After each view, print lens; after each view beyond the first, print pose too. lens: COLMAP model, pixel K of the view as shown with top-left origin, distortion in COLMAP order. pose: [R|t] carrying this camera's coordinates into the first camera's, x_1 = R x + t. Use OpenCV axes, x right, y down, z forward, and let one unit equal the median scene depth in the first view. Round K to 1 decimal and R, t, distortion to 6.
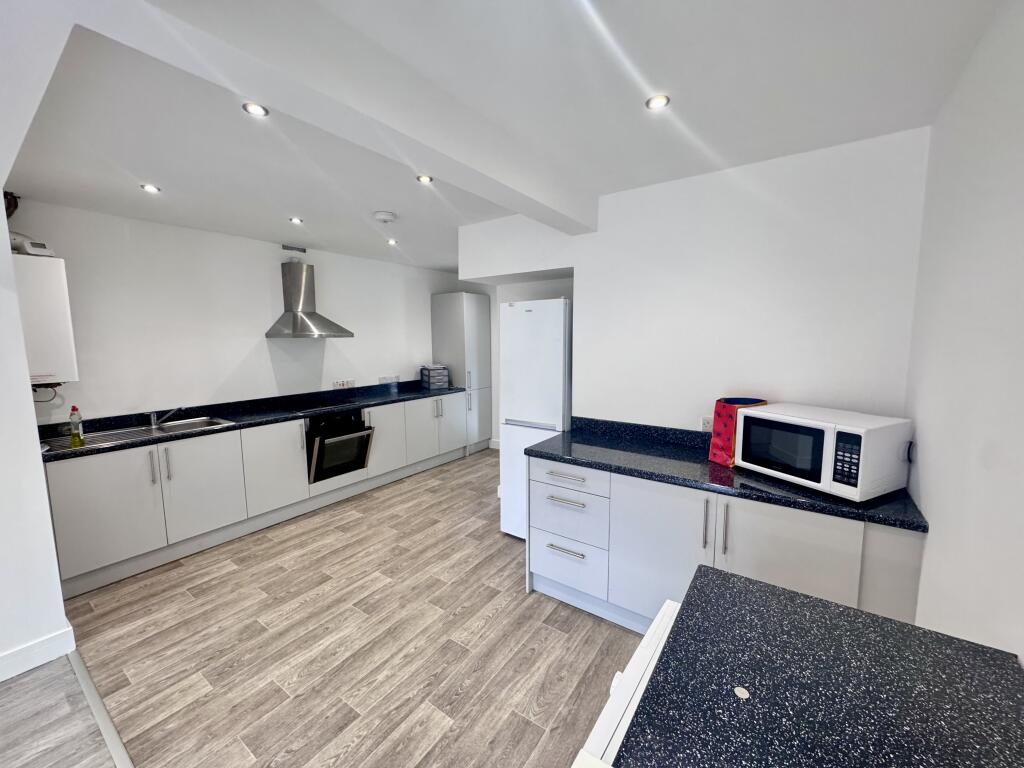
lens RADIAL K [[406.8, 0, 509.9], [0, 406.8, 382.3], [0, 0, 1]] dist [-0.001229, -0.000879]
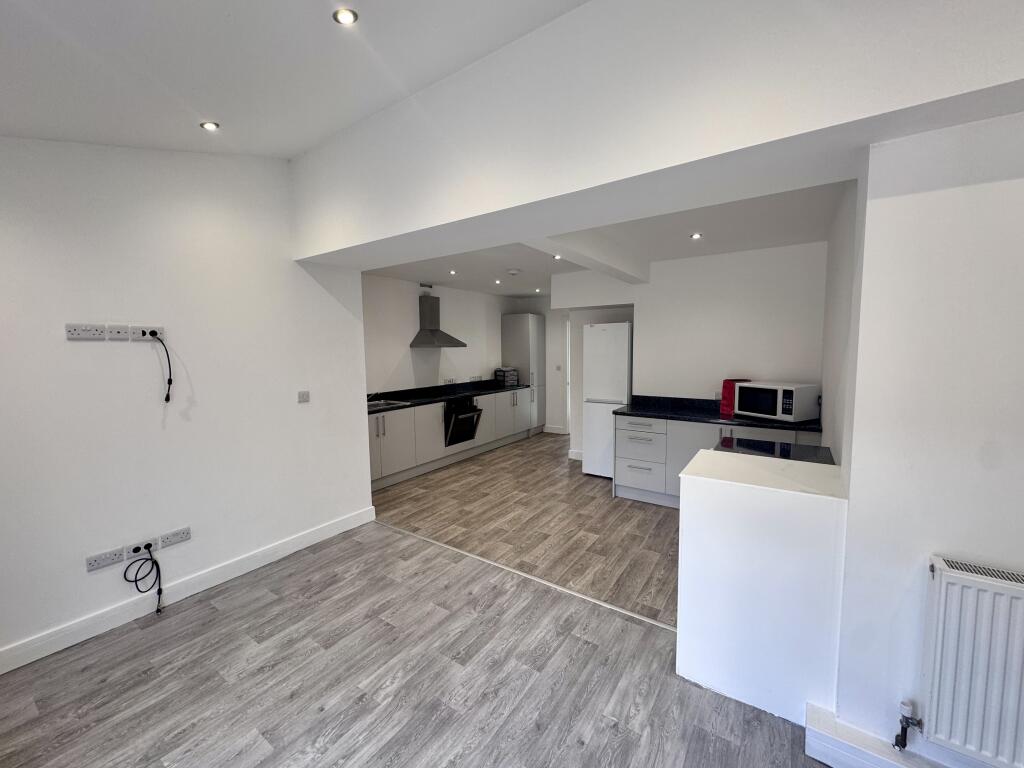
lens RADIAL K [[406.8, 0, 509.9], [0, 406.8, 382.1], [0, 0, 1]] dist [-0.001229, -0.000879]
pose [[0.999902, -0.005600, 0.012797, -0.382891], [0.005923, 0.999661, -0.025347, 0.076143], [-0.012651, 0.025420, 0.999597, -0.654947]]
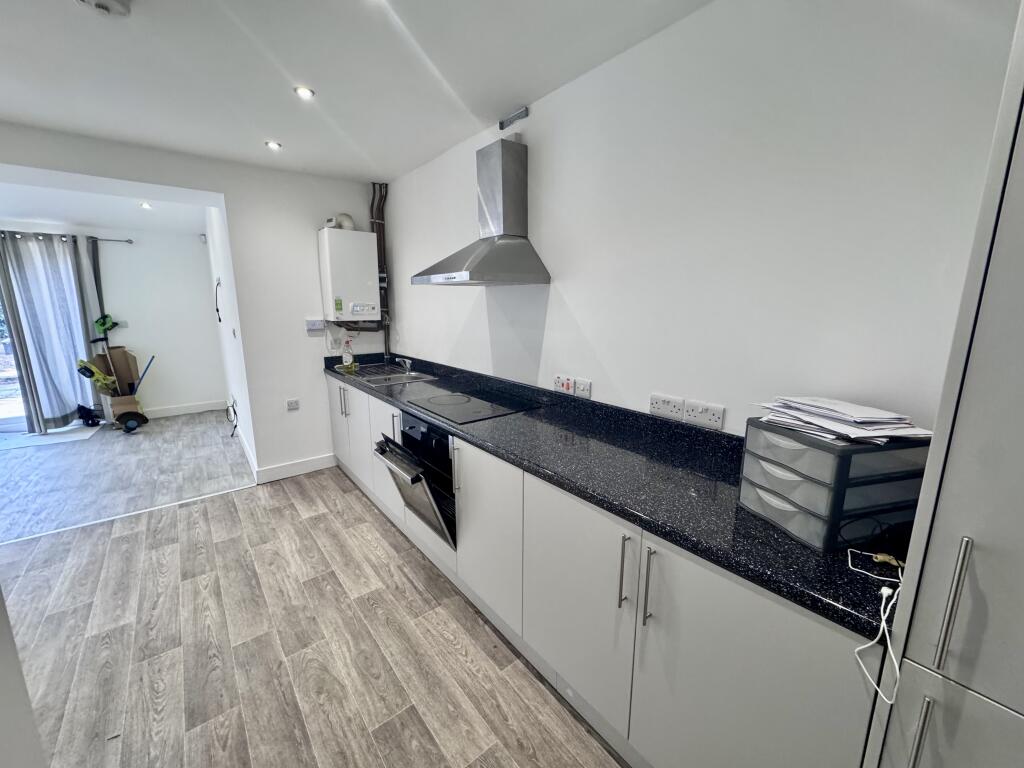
lens RADIAL K [[406.8, 0, 513.3], [0, 406.8, 382.0], [0, 0, 1]] dist [-0.001229, -0.000879]
pose [[-0.270243, 0.192207, -0.943411, 0.078740], [-0.109775, 0.967329, 0.228526, -0.168250], [0.956513, 0.165321, -0.240314, 1.792670]]
